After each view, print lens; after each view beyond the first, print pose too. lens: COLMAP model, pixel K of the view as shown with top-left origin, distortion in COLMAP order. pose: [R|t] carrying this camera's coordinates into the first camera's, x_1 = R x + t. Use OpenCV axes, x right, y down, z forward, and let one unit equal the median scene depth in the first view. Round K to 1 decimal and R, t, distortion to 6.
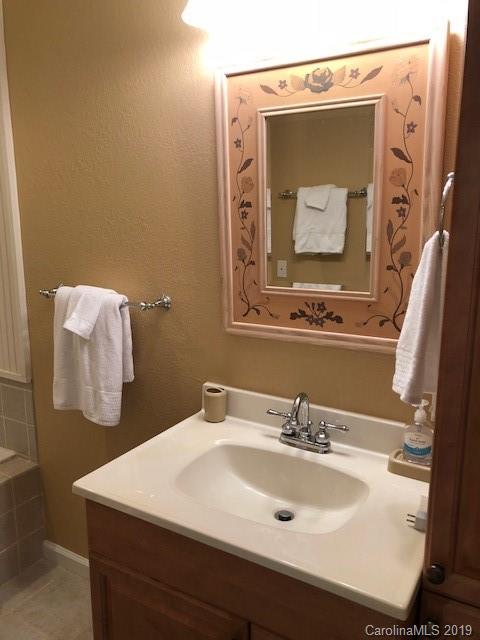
lens RADIAL K [[522.1, 0, 240.0], [0, 522.1, 320.0], [0, 0, 1]] dist [0.008474, -0.003054]
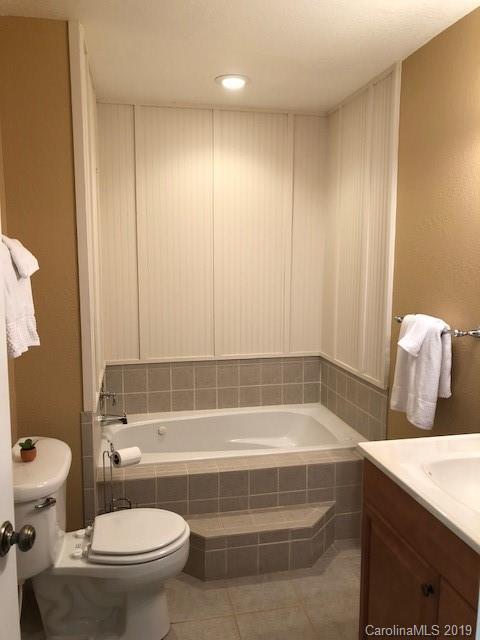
lens RADIAL K [[522.1, 0, 240.0], [0, 522.1, 320.0], [0, 0, 1]] dist [0.008474, -0.003054]
pose [[0.669123, 0.083086, -0.738492, 0.349814], [-0.148690, 0.988605, -0.023497, 0.042994], [0.728125, 0.125529, 0.673852, -0.170158]]
